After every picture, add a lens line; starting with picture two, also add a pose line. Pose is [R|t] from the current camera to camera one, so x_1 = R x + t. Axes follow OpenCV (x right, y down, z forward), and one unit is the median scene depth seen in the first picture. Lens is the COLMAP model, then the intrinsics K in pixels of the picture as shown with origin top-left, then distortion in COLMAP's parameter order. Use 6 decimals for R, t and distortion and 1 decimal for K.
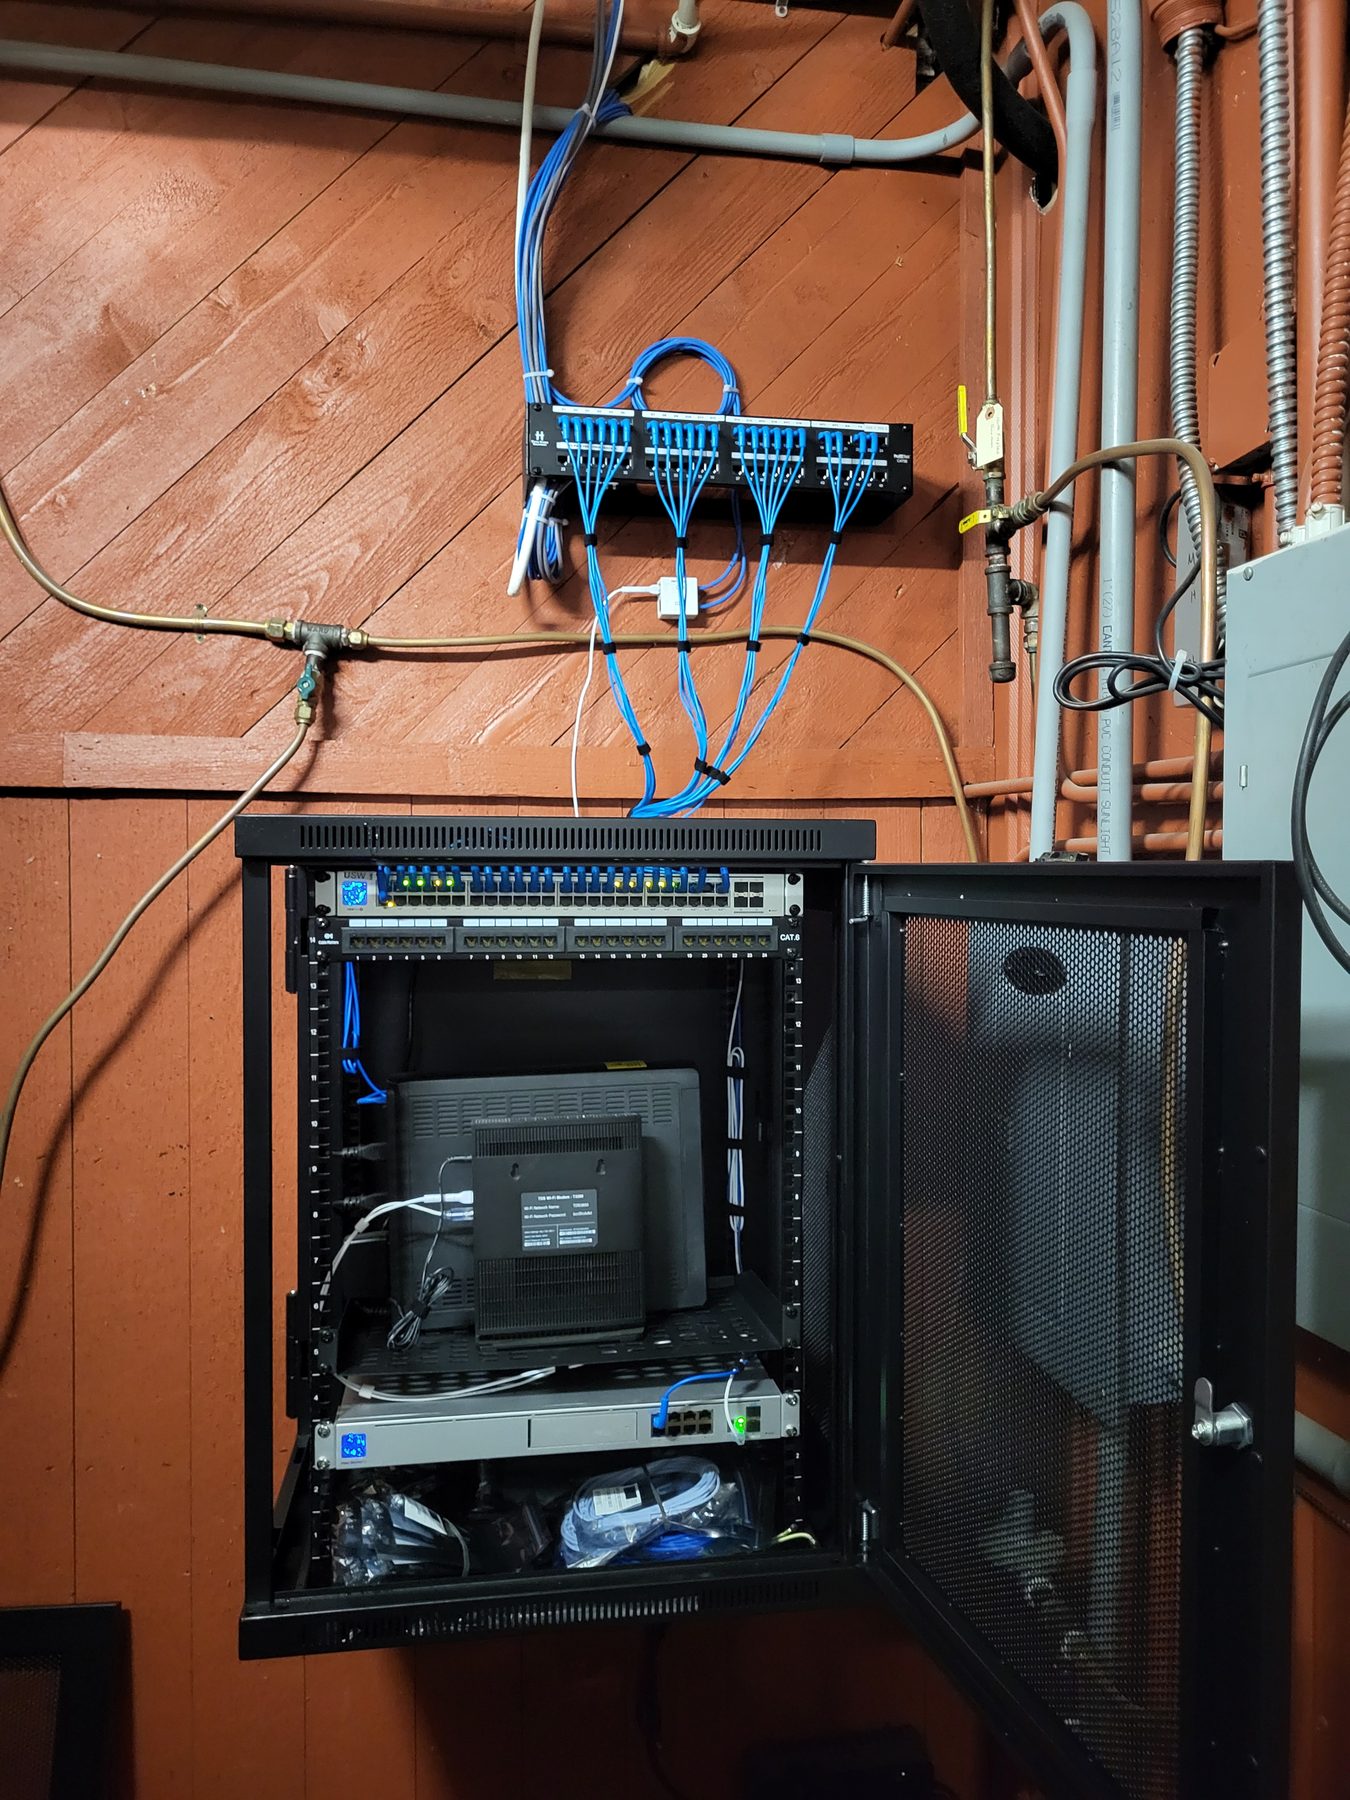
lens RADIAL K [[1496.1, 0, 675.0], [0, 1496.1, 900.0], [0, 0, 1]] dist [0.067986, 0.008793]
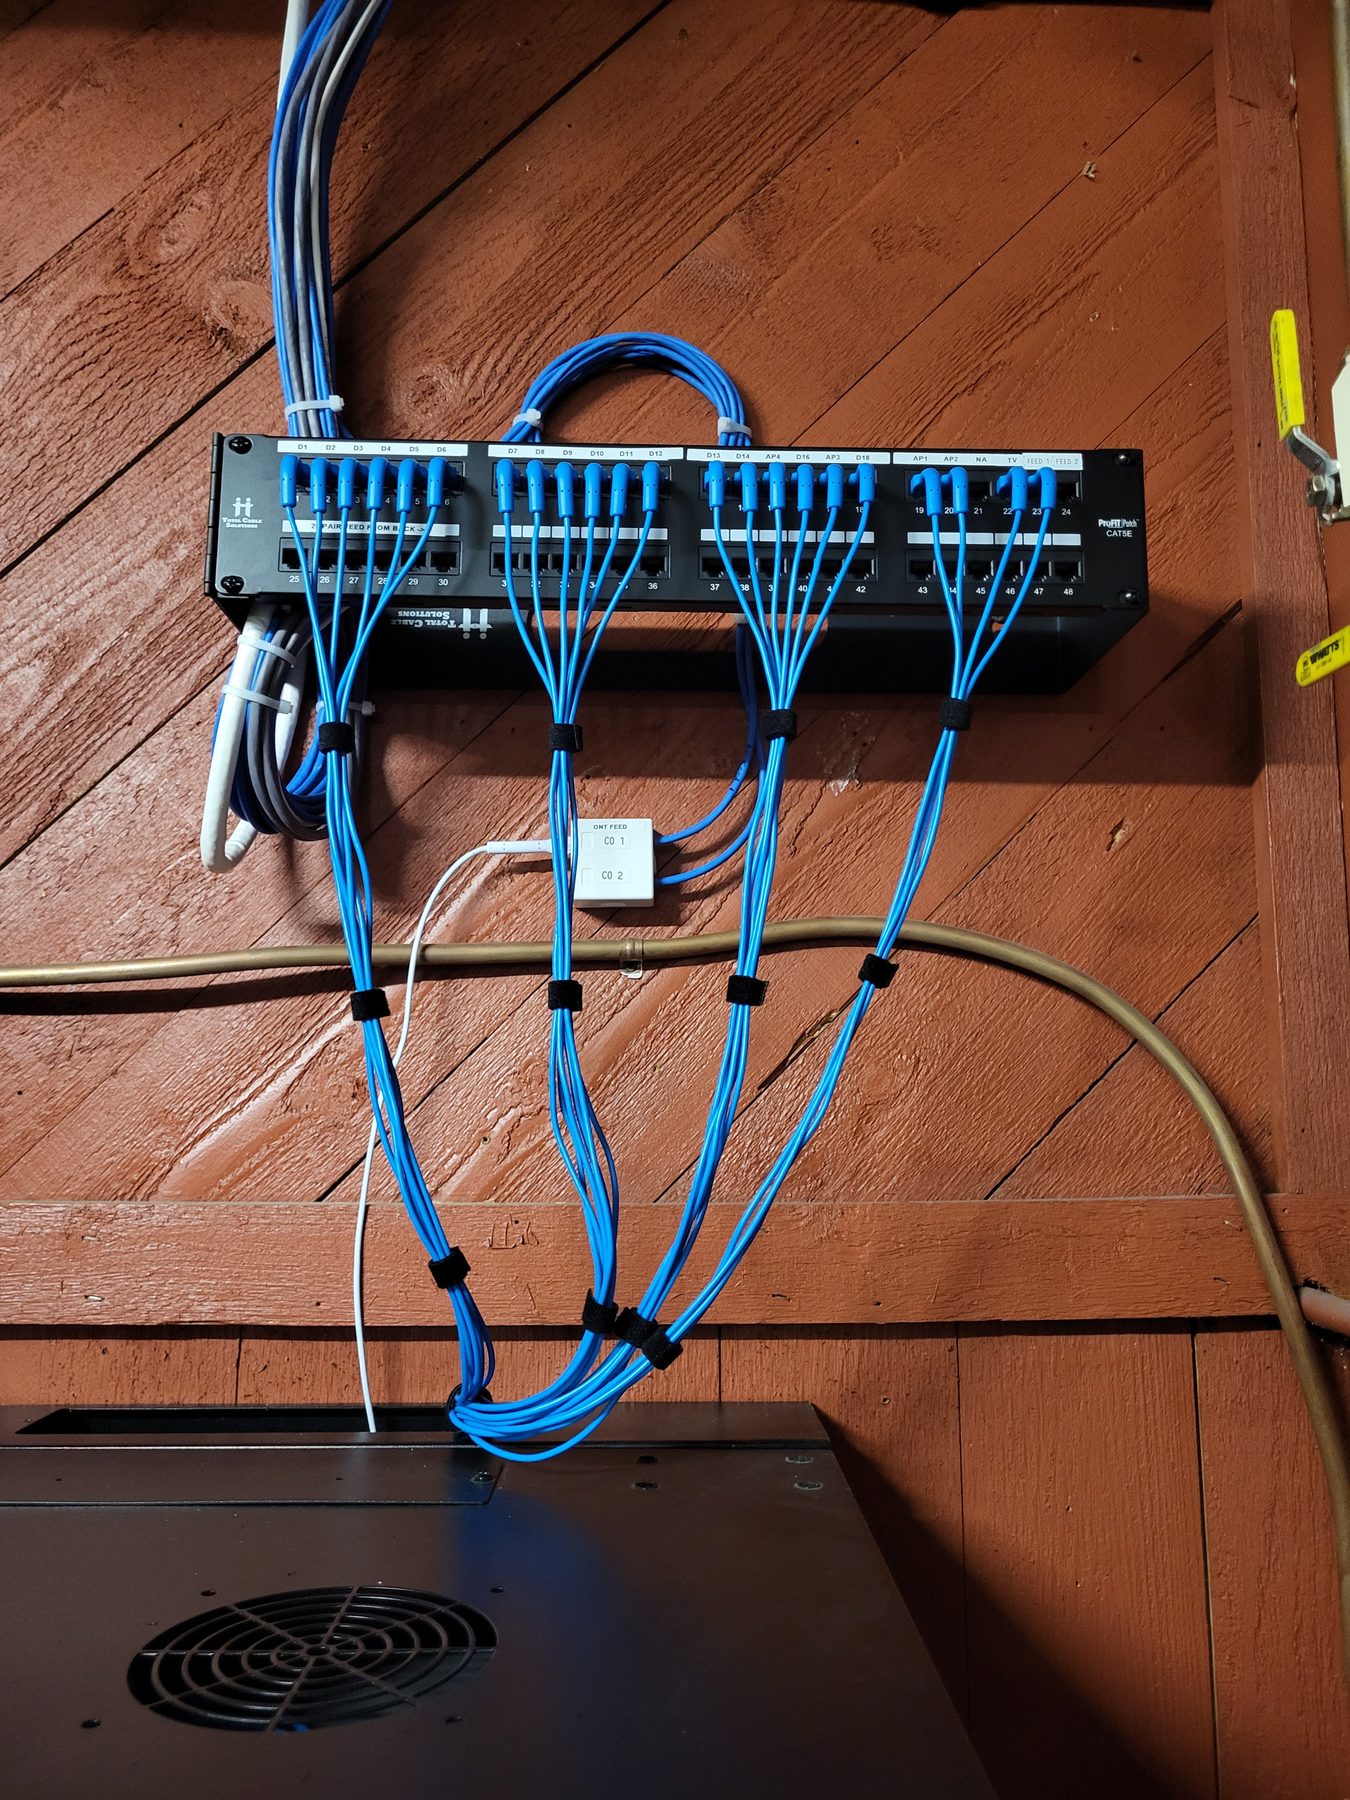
lens RADIAL K [[1375.5, 0, 675.0], [0, 1375.5, 900.0], [0, 0, 1]] dist [0.041601, -0.009196]
pose [[0.989775, -0.015139, -0.141830, 0.079922], [-0.004492, 0.990550, -0.137077, -0.134618], [0.142565, 0.136312, 0.980354, 0.603491]]
